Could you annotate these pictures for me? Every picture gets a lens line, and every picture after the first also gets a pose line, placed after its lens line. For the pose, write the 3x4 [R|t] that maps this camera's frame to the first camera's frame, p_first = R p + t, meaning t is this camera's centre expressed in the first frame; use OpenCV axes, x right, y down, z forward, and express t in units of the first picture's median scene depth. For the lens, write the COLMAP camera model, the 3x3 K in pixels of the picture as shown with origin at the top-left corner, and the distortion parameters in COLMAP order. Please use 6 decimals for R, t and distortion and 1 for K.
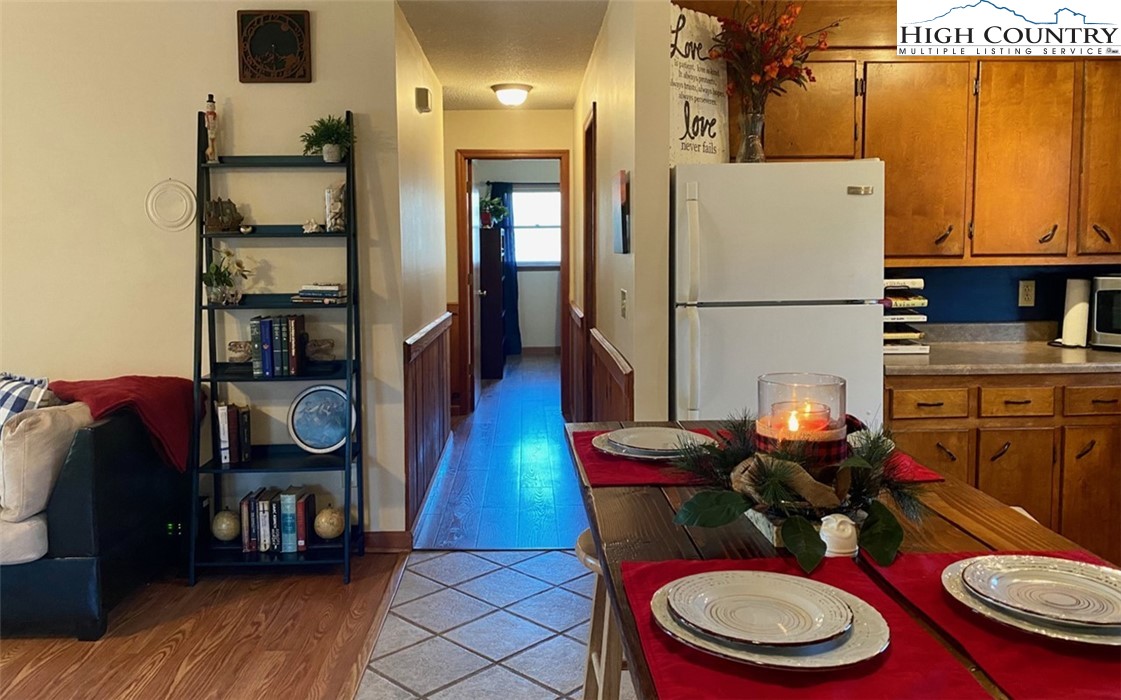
lens RADIAL K [[978.5, 0, 590.4], [0, 978.5, 300.8], [0, 0, 1]] dist [0.040707, -0.063034]
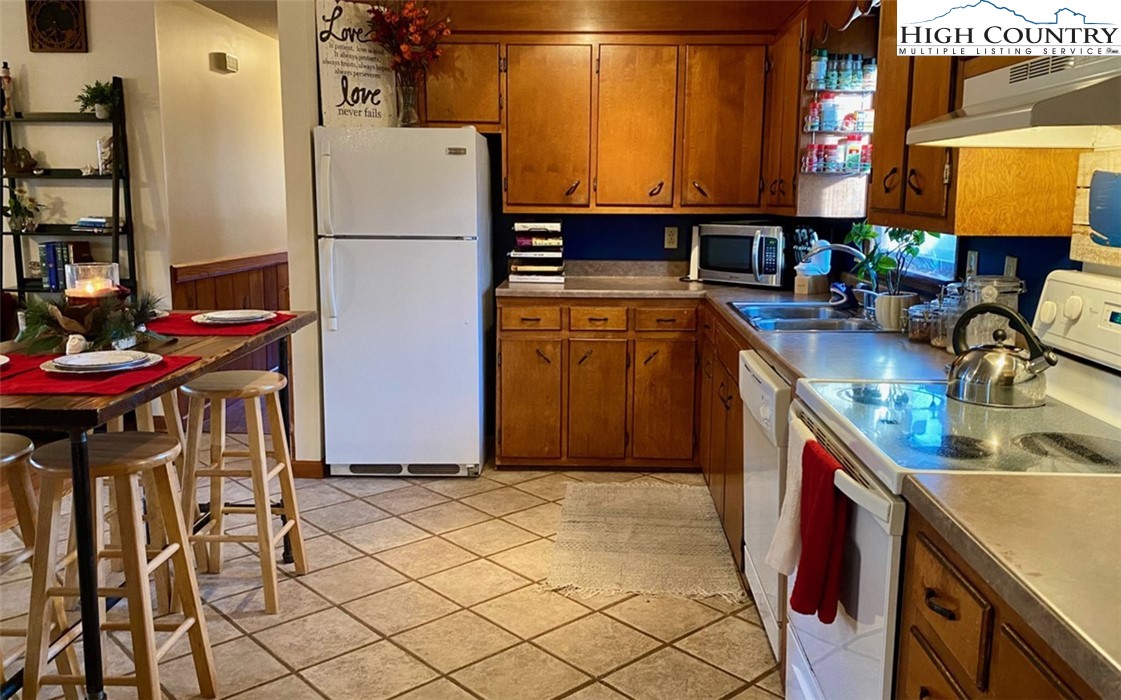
lens RADIAL K [[978.5, 0, 559.6], [0, 978.5, 355.3], [0, 0, 1]] dist [0.040707, -0.063034]
pose [[0.998528, 0.027118, -0.046968, 0.407931], [-0.022087, 0.994279, 0.104506, 0.015284], [0.049534, -0.103315, 0.993415, -0.260609]]
